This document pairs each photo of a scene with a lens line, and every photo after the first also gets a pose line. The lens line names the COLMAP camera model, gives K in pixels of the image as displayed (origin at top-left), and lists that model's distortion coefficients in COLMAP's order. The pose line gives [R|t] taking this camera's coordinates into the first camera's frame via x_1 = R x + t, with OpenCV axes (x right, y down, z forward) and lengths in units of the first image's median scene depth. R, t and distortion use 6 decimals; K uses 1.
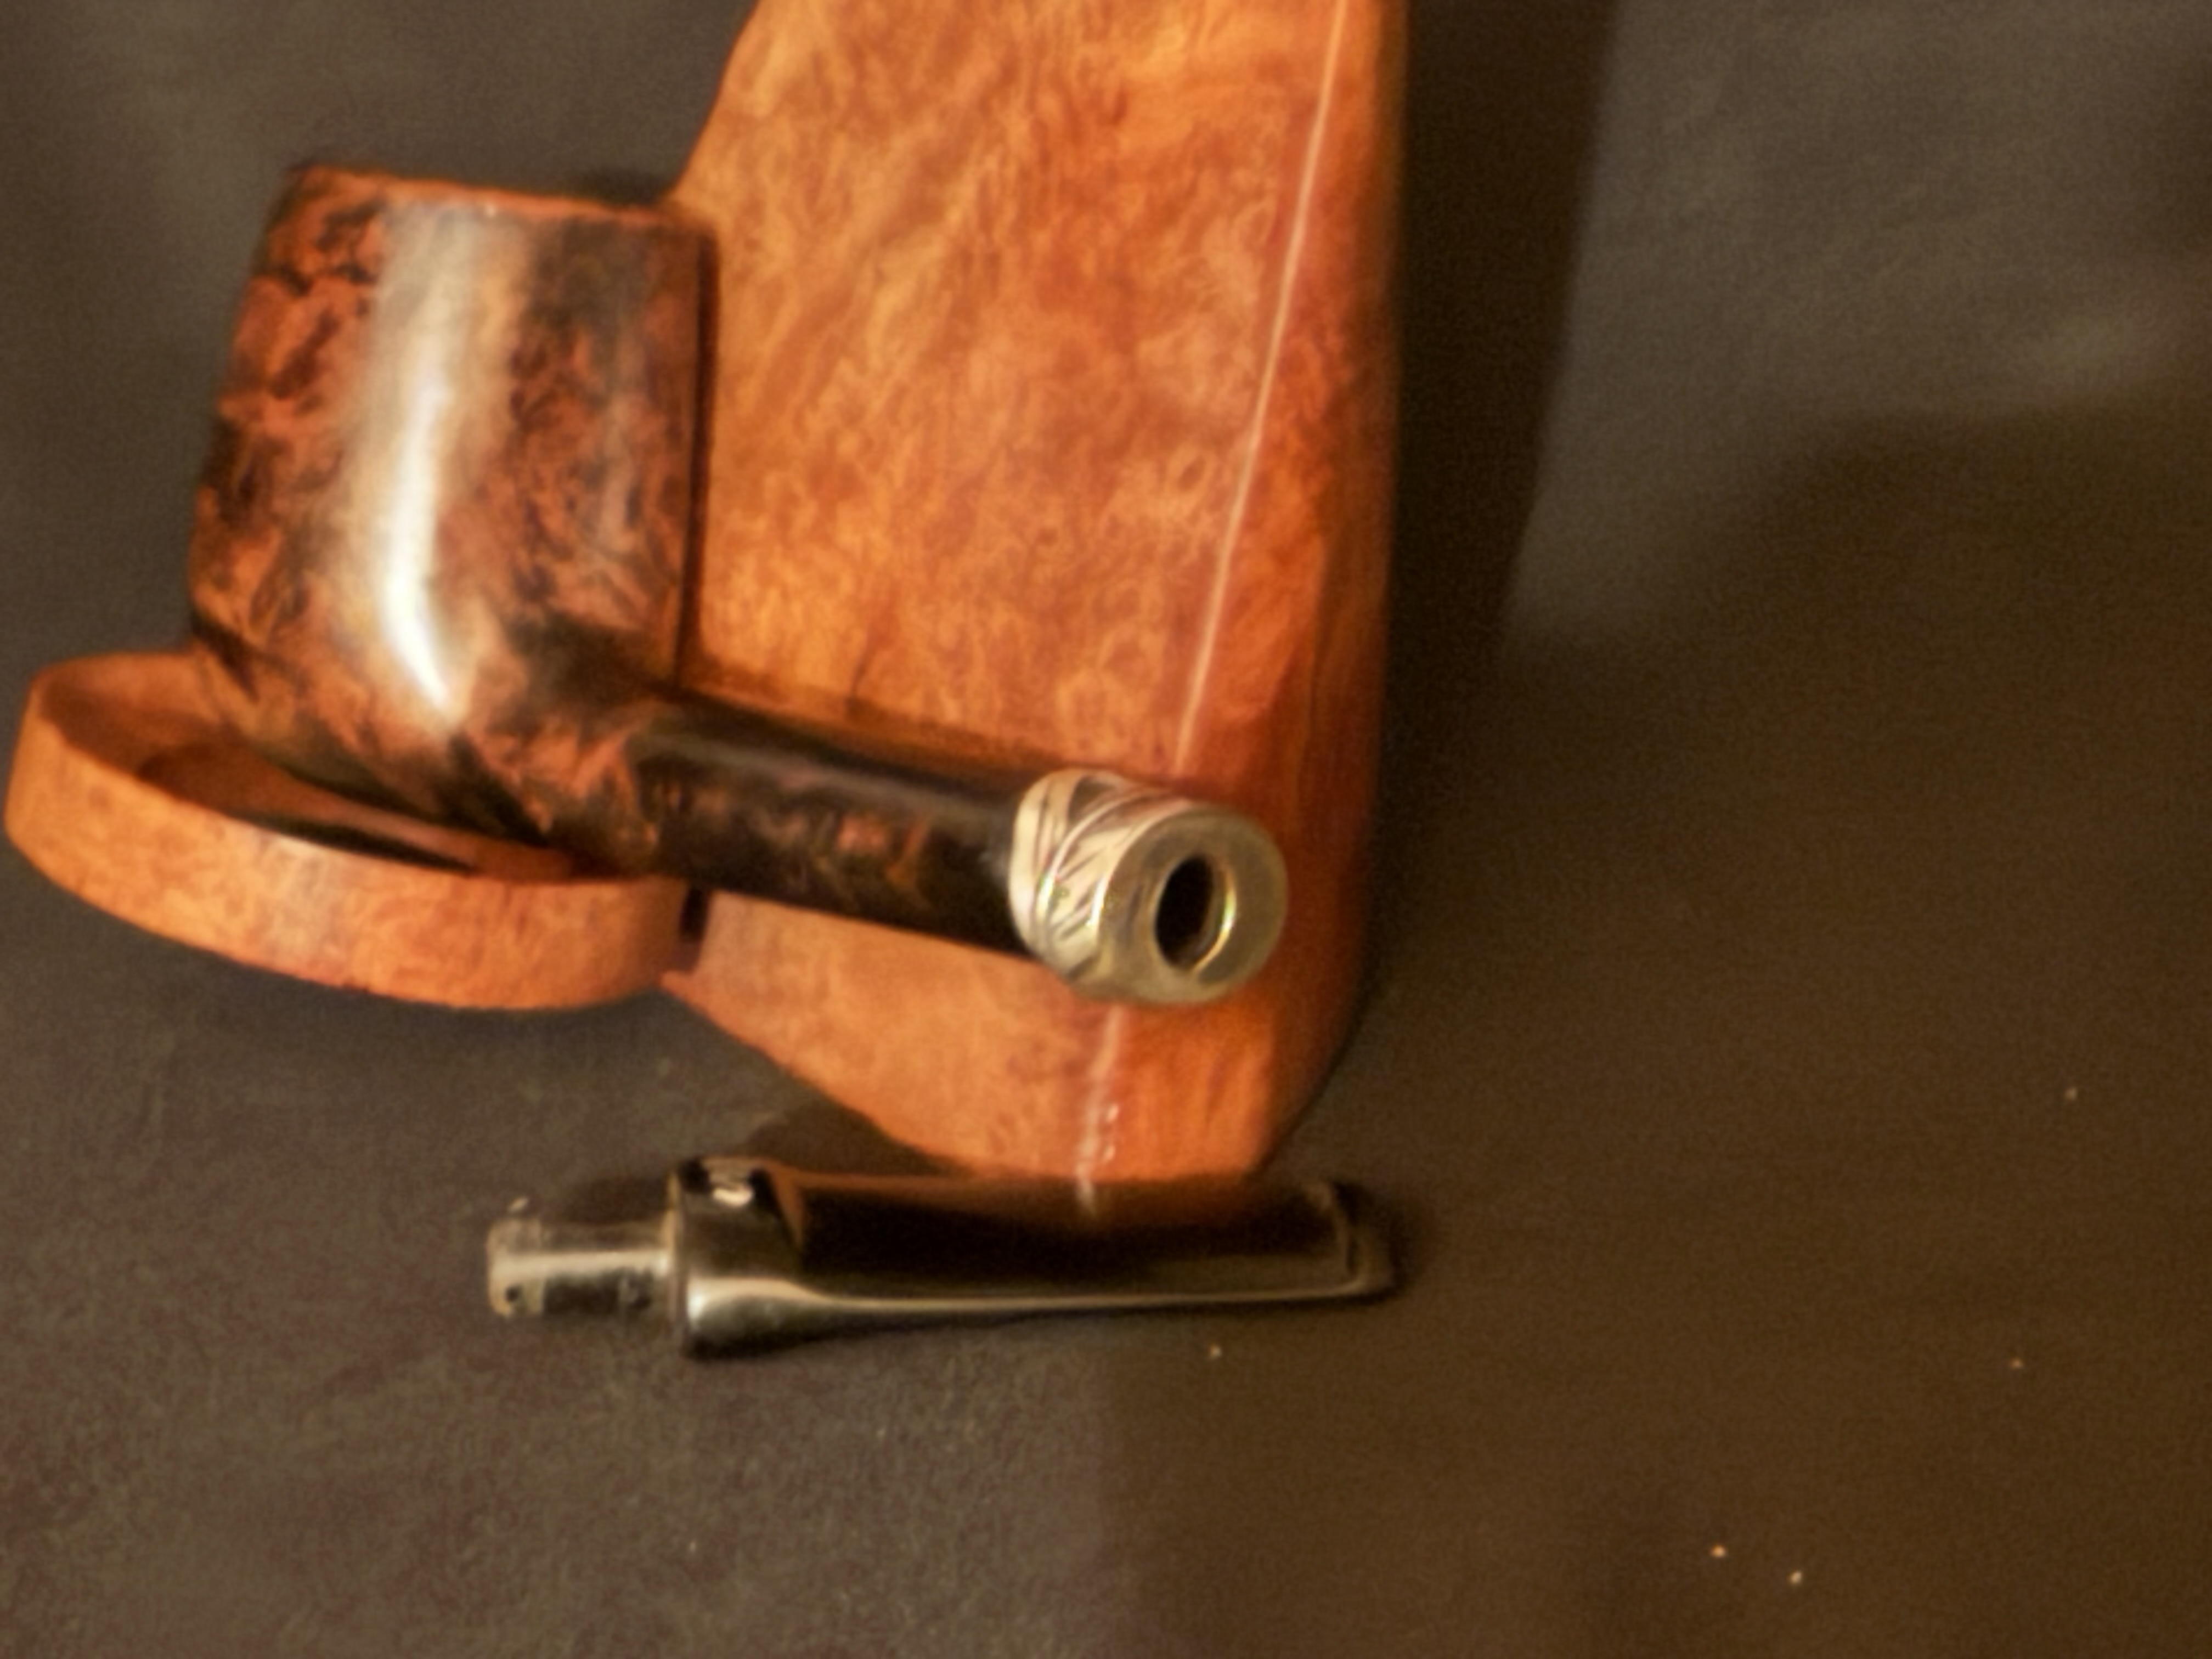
lens RADIAL K [[6498.4, 0, 1108.4], [0, 6498.4, 828.5], [0, 0, 1]] dist [0.194825, 0.000000]
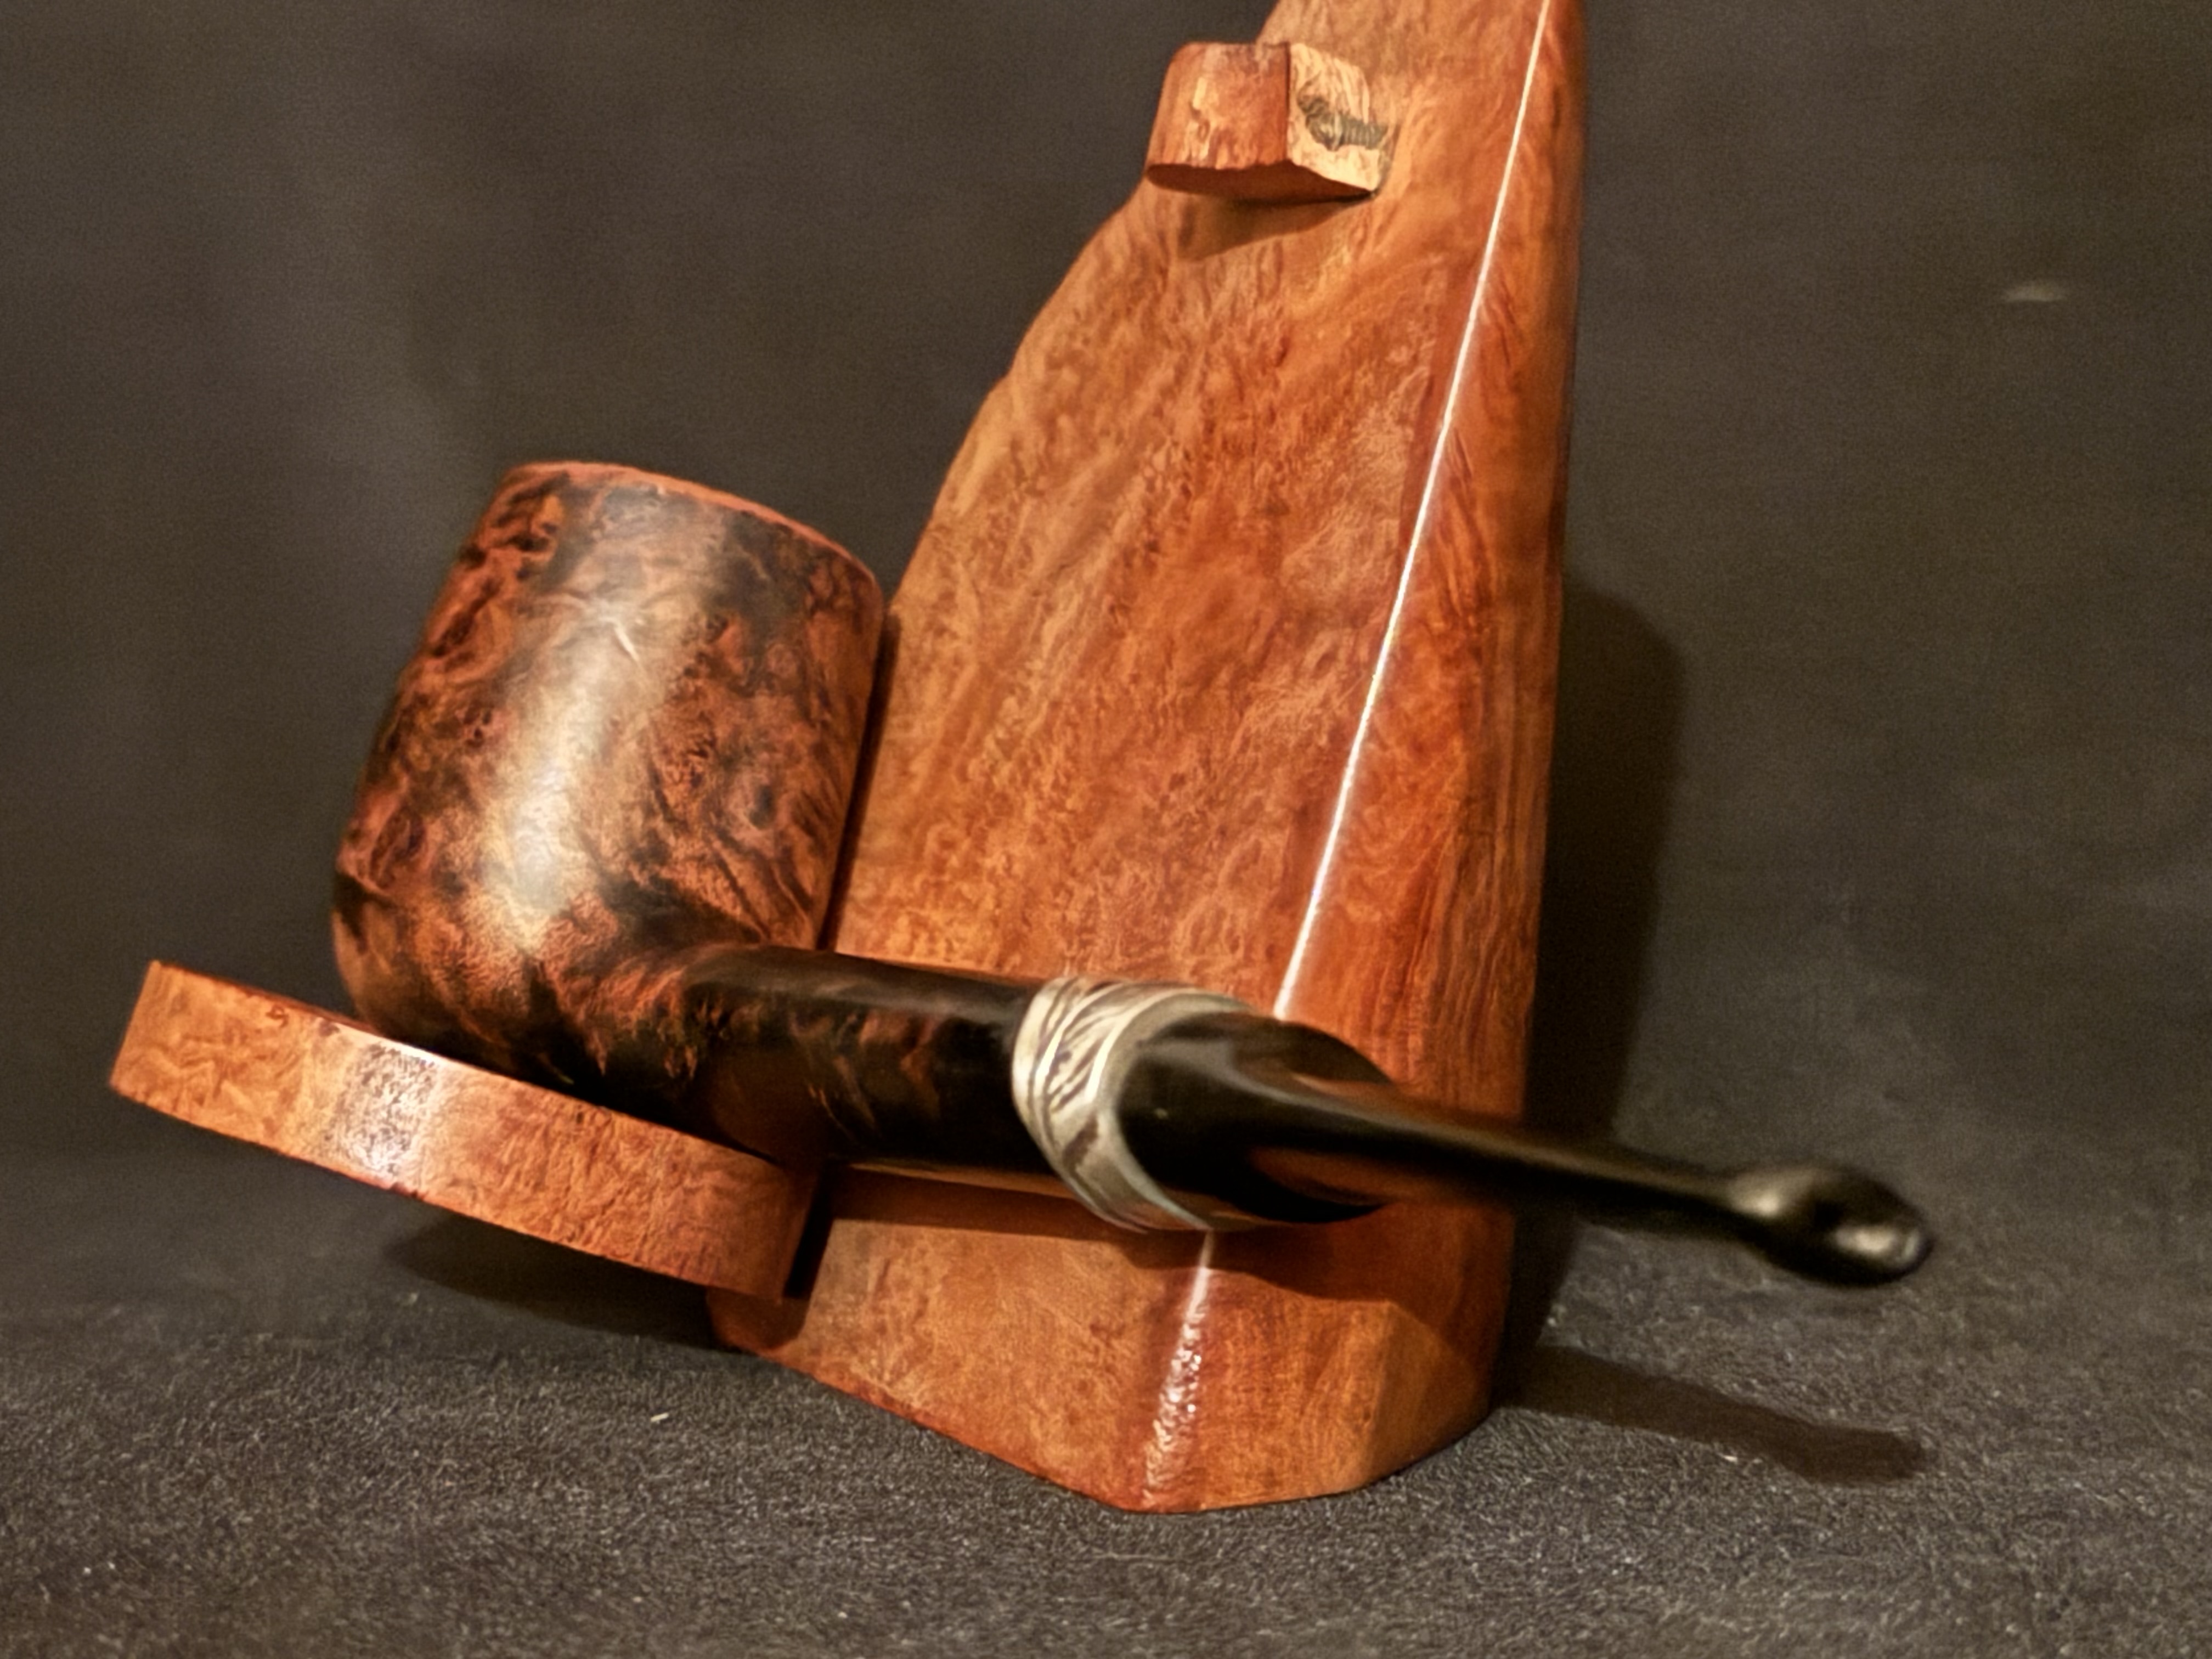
lens RADIAL K [[3997.4, 0, 1103.5], [0, 3997.4, 830.9], [0, 0, 1]] dist [0.132974, 0.000000]
pose [[0.992963, 0.053889, -0.105453, 0.041616], [-0.087180, 0.935306, -0.342931, 0.163885], [0.080151, 0.349711, 0.933423, 0.452014]]
